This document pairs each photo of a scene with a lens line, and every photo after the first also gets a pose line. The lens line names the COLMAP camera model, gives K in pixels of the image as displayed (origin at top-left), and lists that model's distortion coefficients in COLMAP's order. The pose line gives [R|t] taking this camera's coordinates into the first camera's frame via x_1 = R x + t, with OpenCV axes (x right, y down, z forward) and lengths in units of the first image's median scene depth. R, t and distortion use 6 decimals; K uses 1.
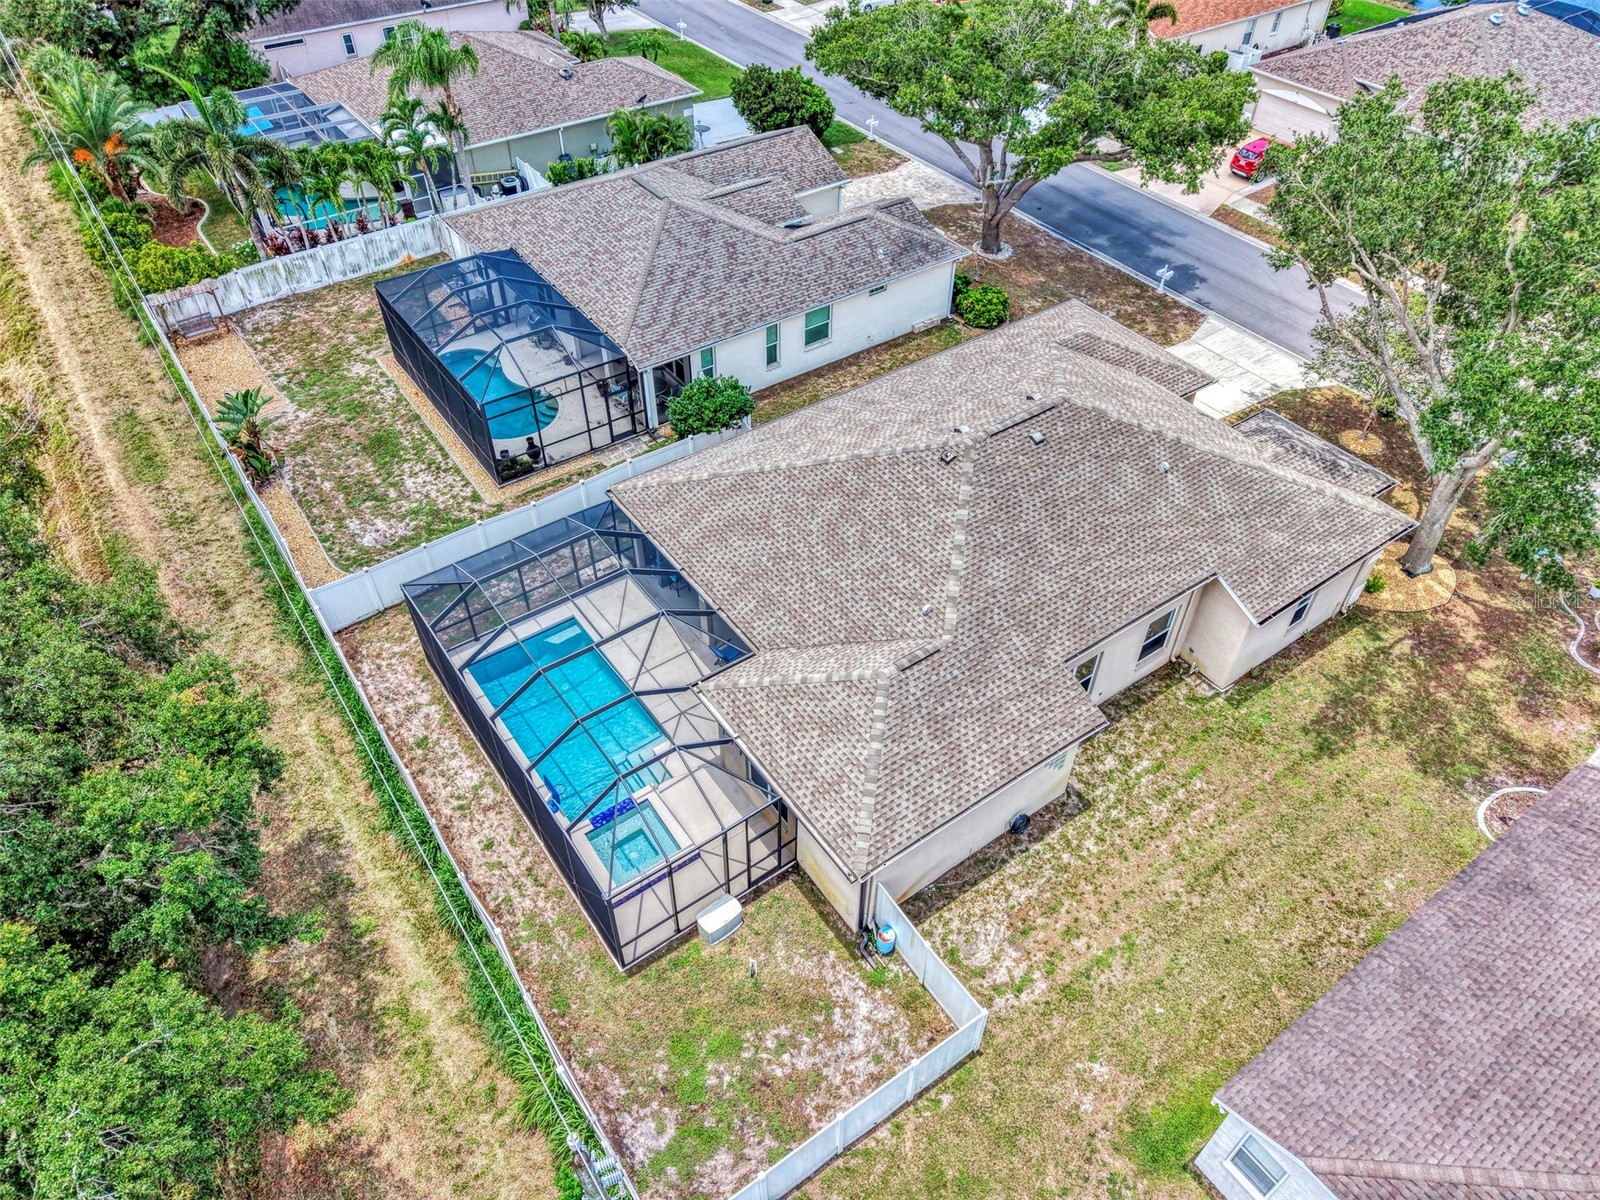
lens RADIAL K [[1074.9, 0, 798.2], [0, 1074.9, 599.2], [0, 0, 1]] dist [0.020748, -0.020525]
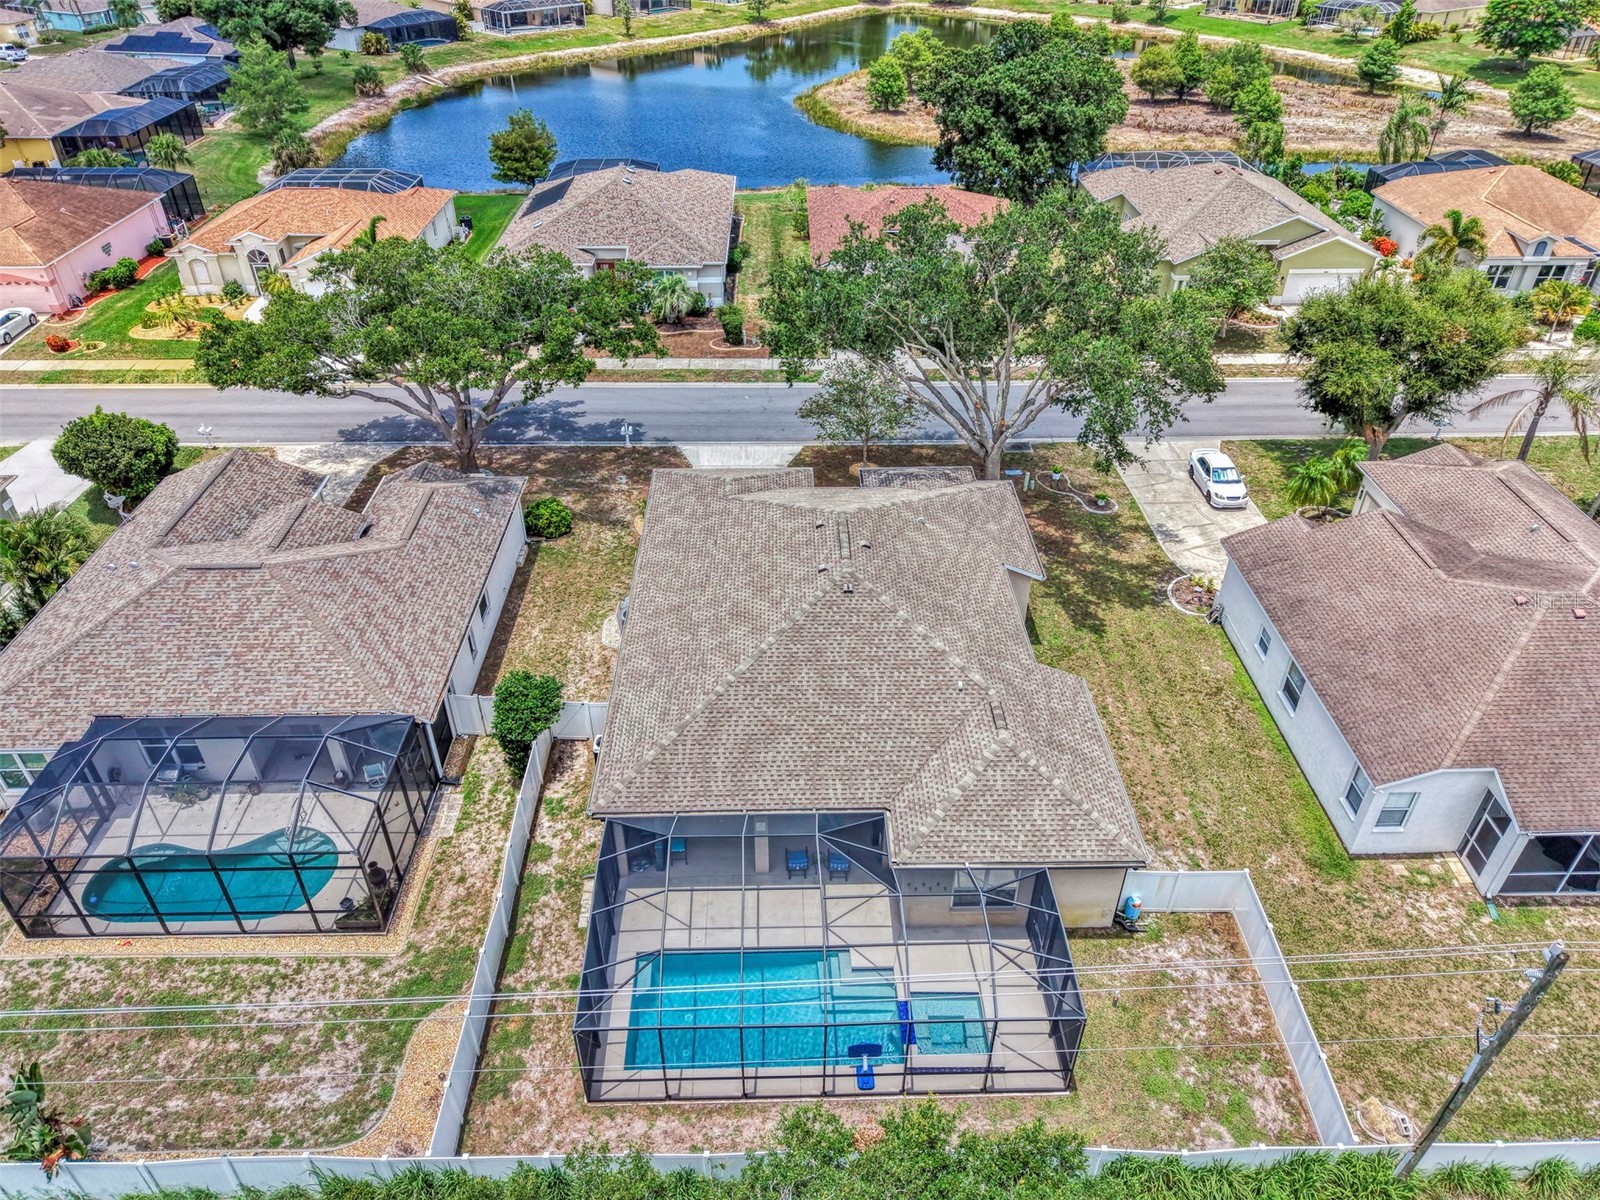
lens RADIAL K [[1077.4, 0, 802.0], [0, 1077.4, 602.4], [0, 0, 1]] dist [0.026073, -0.025198]
pose [[0.561422, -0.486234, 0.669613, -0.670113], [0.578449, 0.809236, 0.102633, -0.264893], [-0.591779, 0.329716, 0.735585, 0.170376]]
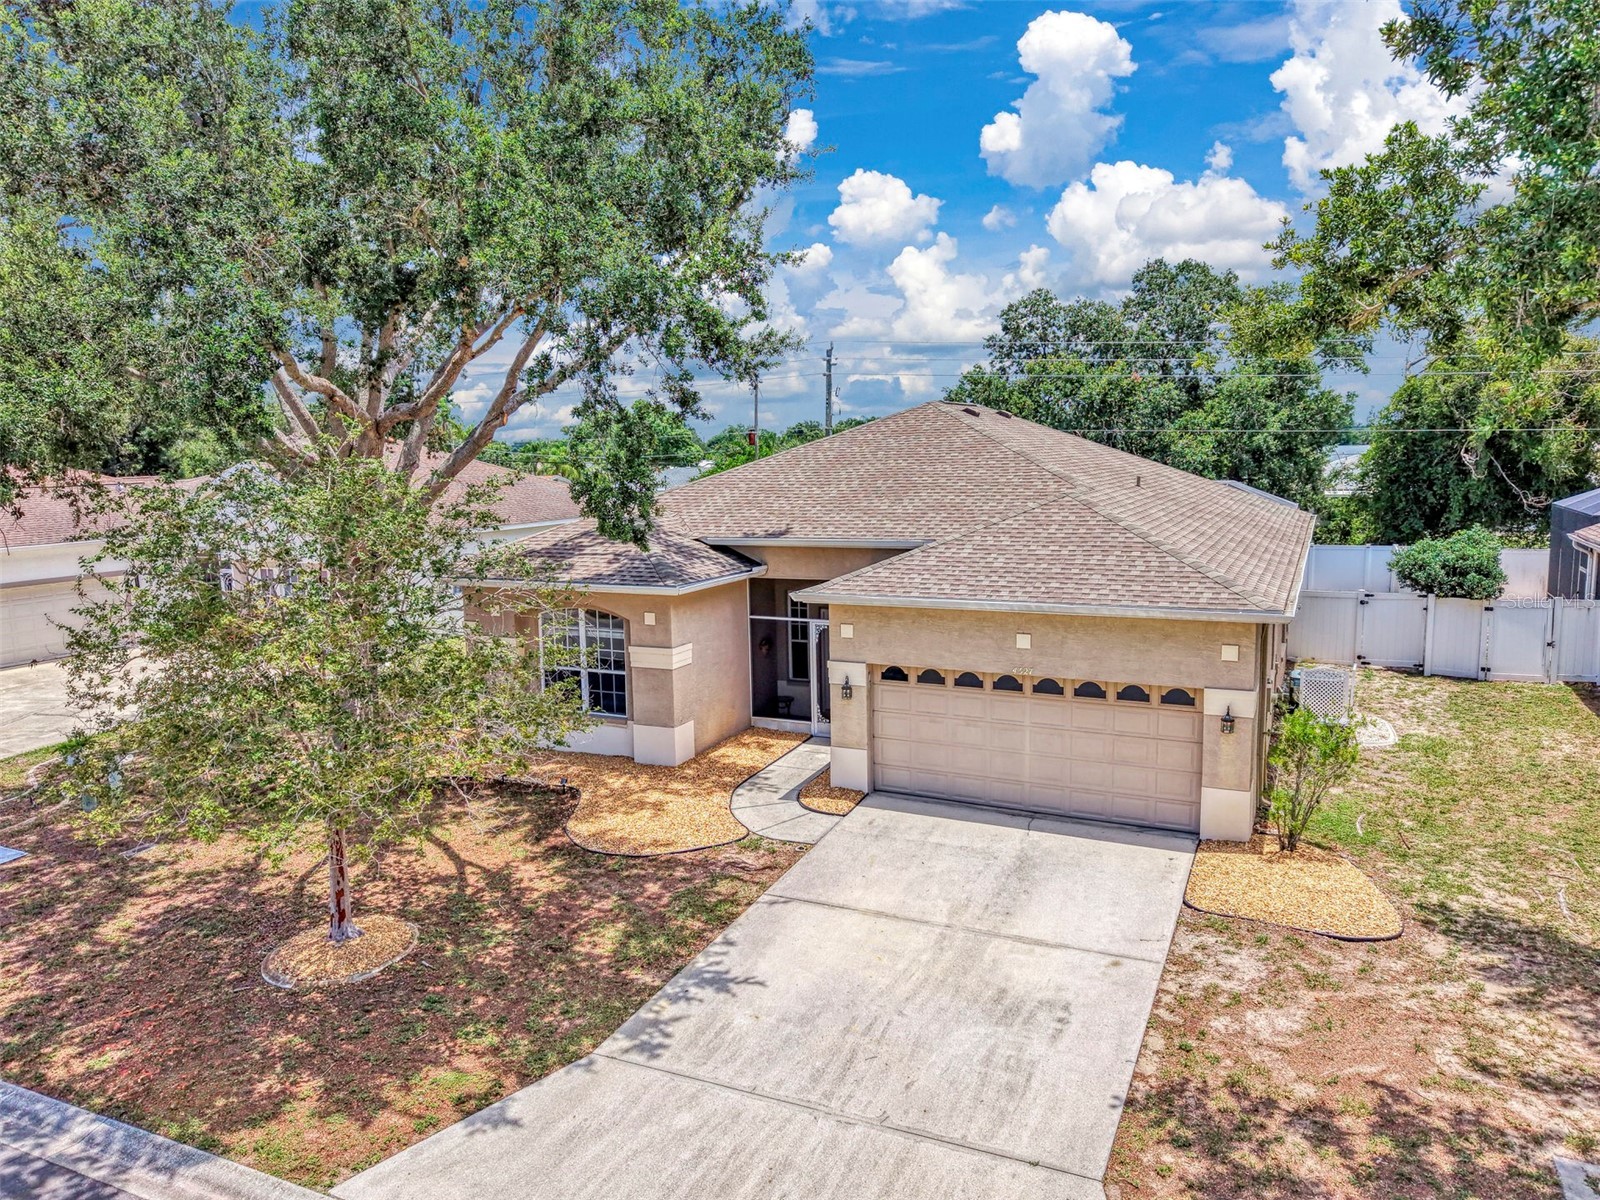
lens RADIAL K [[1134.2, 0, 788.0], [0, 1134.2, 604.0], [0, 0, 1]] dist [0.017500, -0.005926]
pose [[-0.871580, 0.086063, -0.482639, 0.766581], [-0.328534, 0.628183, 0.705303, -0.655118], [0.363886, 0.773291, -0.519237, 1.555423]]
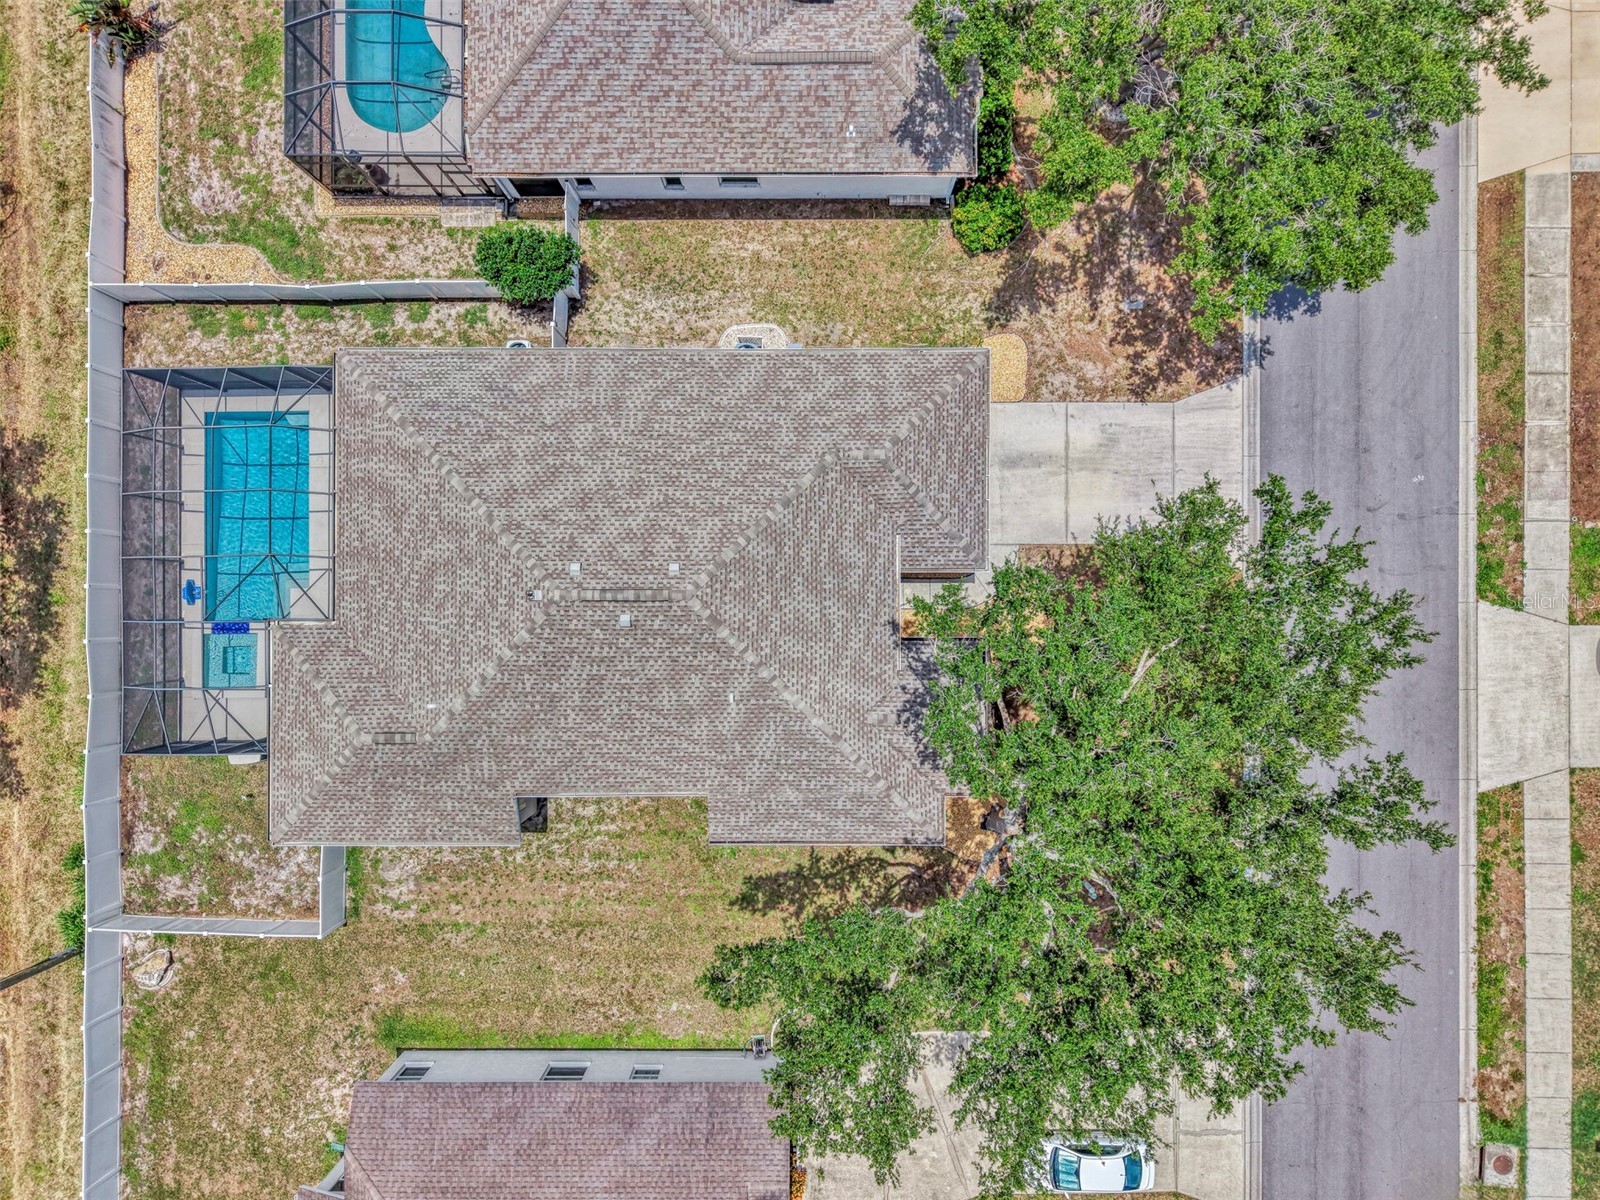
lens RADIAL K [[1091.3, 0, 797.6], [0, 1091.3, 602.7], [0, 0, 1]] dist [0.021932, -0.018759]
pose [[0.815869, 0.578033, -0.015313, 0.361953], [-0.393985, 0.575087, 0.716973, -0.969025], [0.423241, -0.578924, 0.696932, 0.362354]]
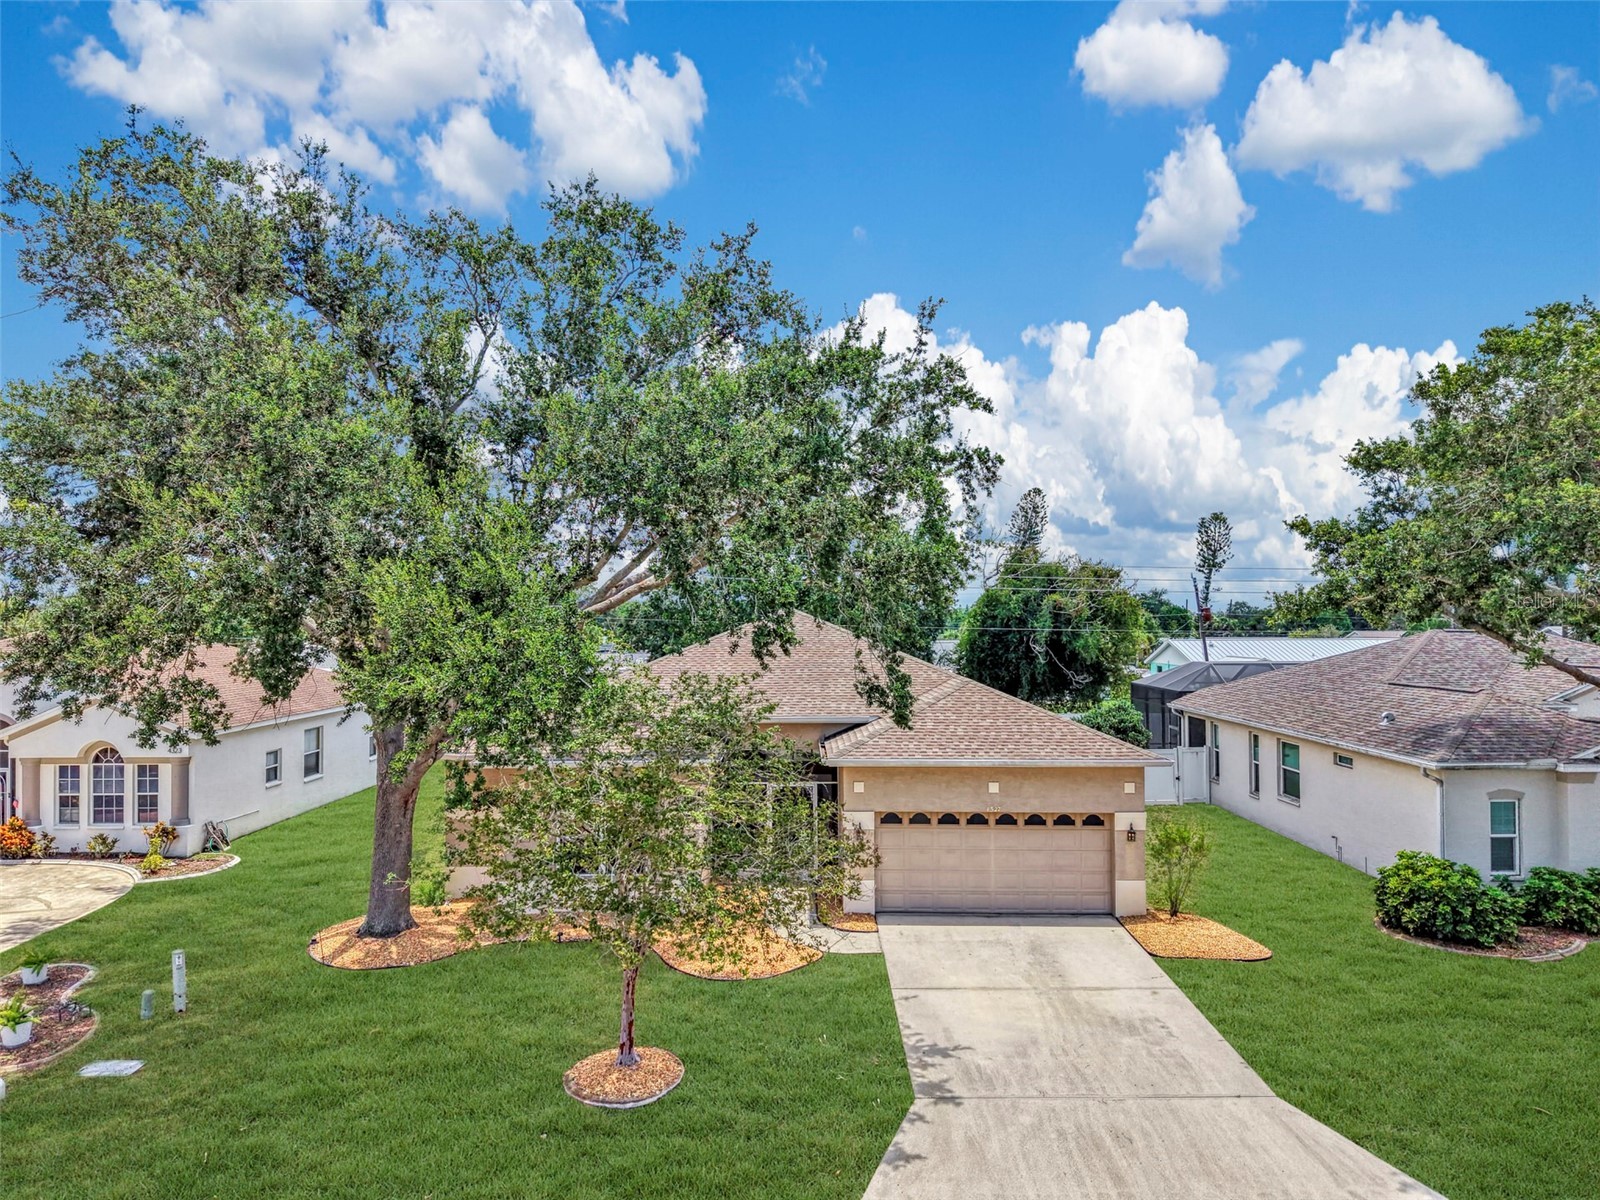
lens RADIAL K [[1077.4, 0, 802.0], [0, 1077.4, 602.4], [0, 0, 1]] dist [0.026073, -0.025198]
pose [[-0.576985, -0.008224, -0.816713, 1.076220], [-0.569299, 0.721059, 0.394933, -0.601409], [0.585650, 0.692825, -0.420722, 1.472172]]
